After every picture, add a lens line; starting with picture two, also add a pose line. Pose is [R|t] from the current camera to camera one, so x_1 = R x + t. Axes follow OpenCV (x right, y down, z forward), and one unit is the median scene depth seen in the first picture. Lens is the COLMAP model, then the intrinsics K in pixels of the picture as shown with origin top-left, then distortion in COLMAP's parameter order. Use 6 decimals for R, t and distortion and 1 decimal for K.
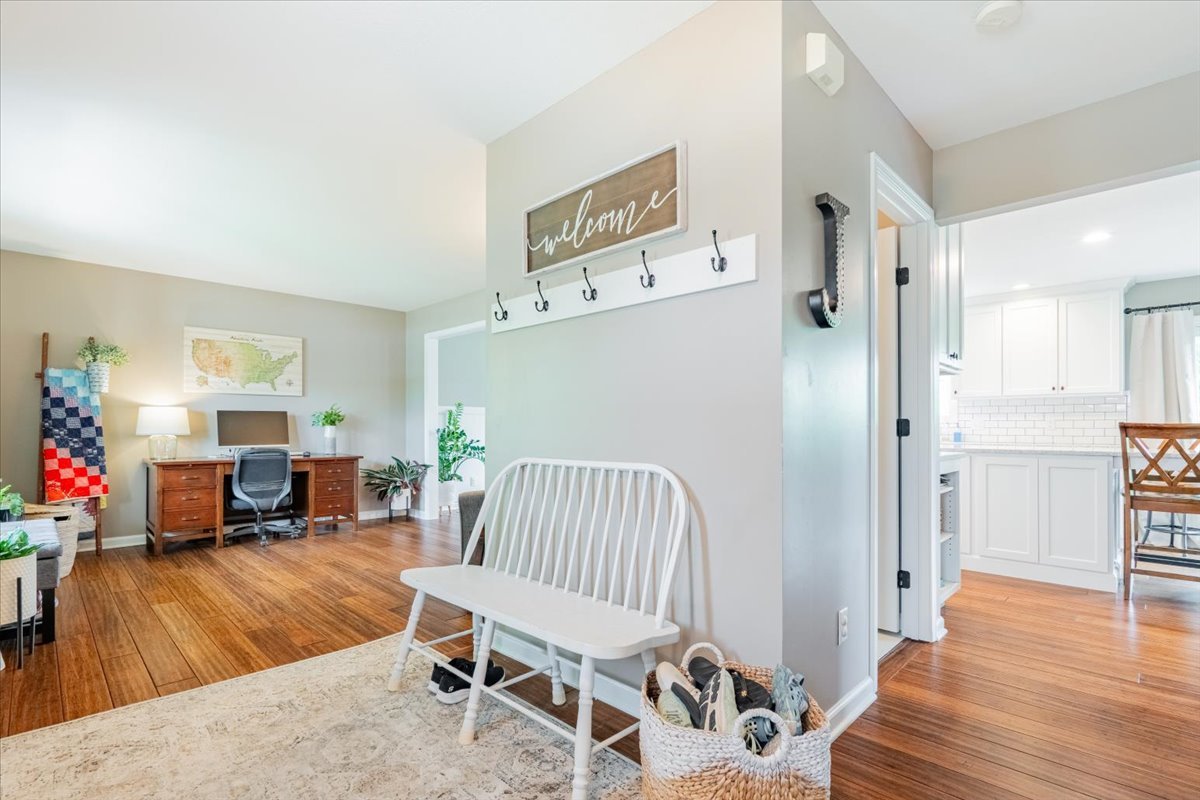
lens RADIAL K [[574.8, 0, 601.6], [0, 574.8, 424.6], [0, 0, 1]] dist [-0.002402, 0.000219]
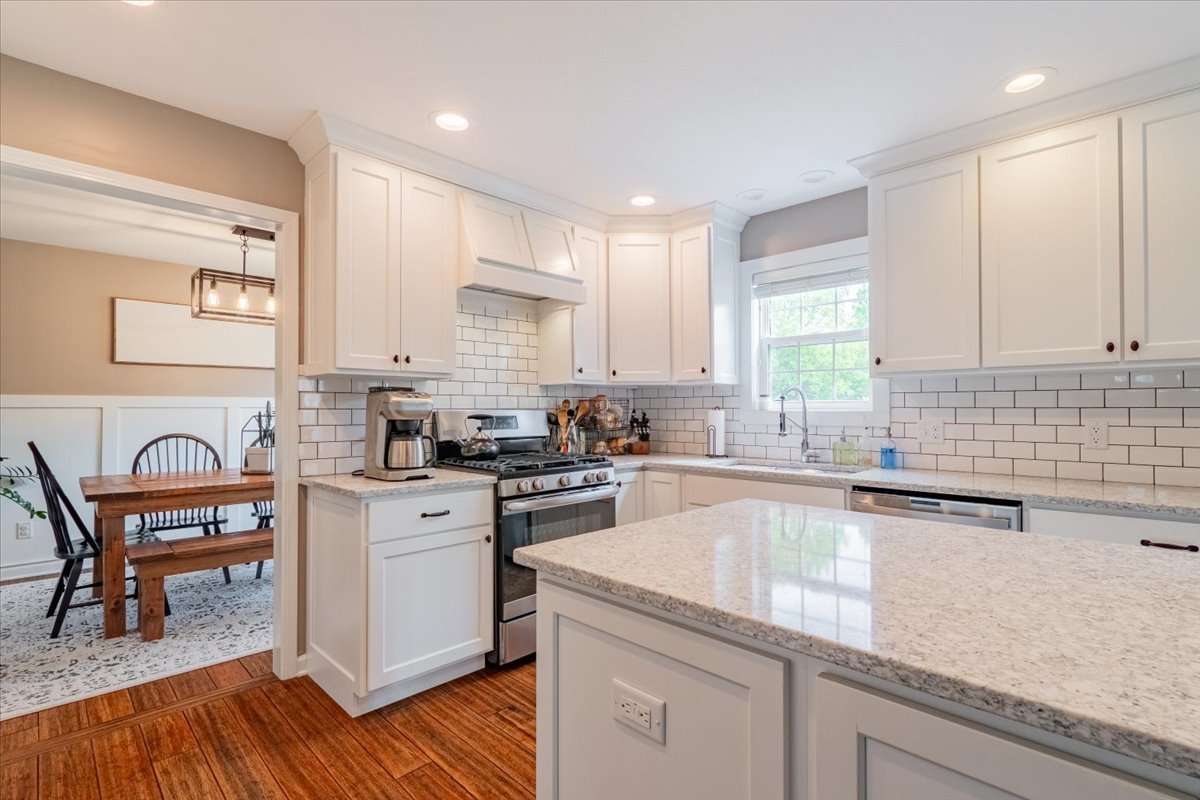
lens RADIAL K [[574.8, 0, 596.9], [0, 574.8, 403.4], [0, 0, 1]] dist [-0.002402, 0.000219]
pose [[0.999991, 0.000479, 0.004264, 0.417868], [-0.000440, 0.999958, -0.009204, -0.019830], [-0.004268, 0.009202, 0.999949, 0.585811]]
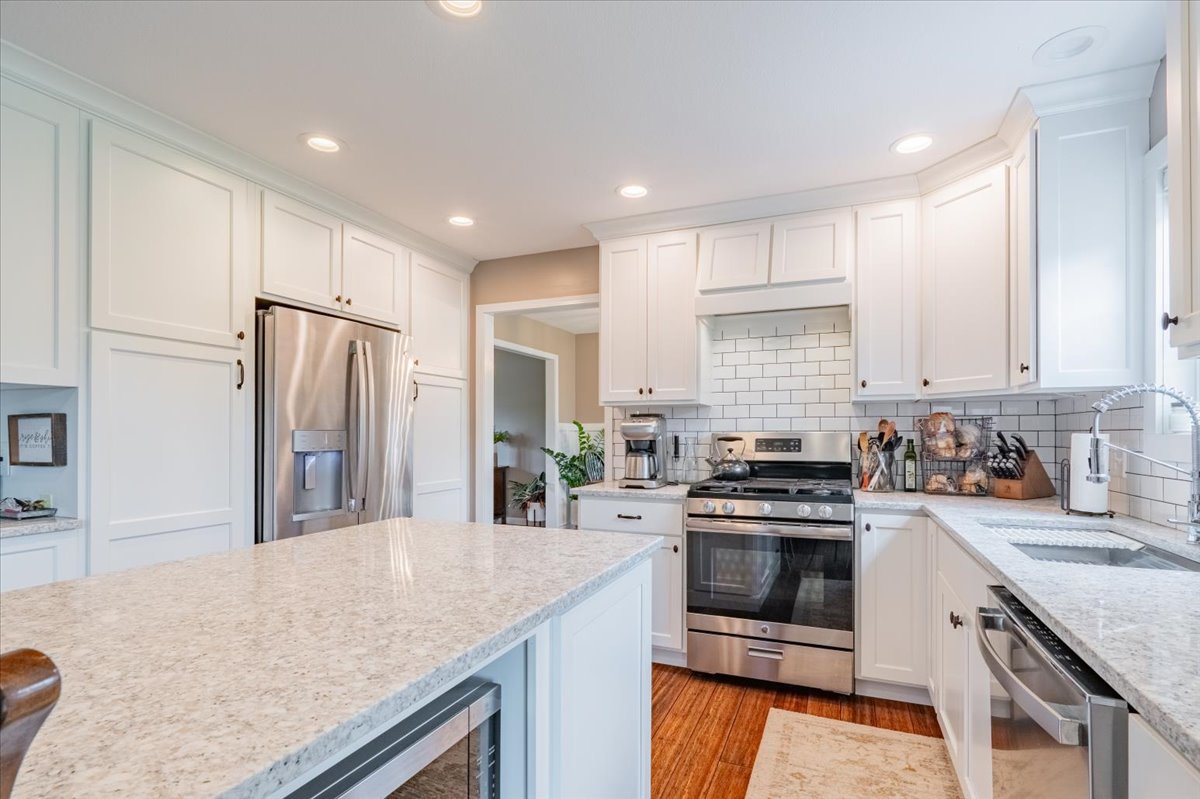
lens RADIAL K [[574.8, 0, 604.9], [0, 574.8, 437.7], [0, 0, 1]] dist [-0.002402, 0.000219]
pose [[0.365480, 0.009986, -0.930766, 0.769937], [0.001168, 0.999937, 0.011186, -0.019788], [0.930818, -0.005175, 0.365445, 0.793946]]
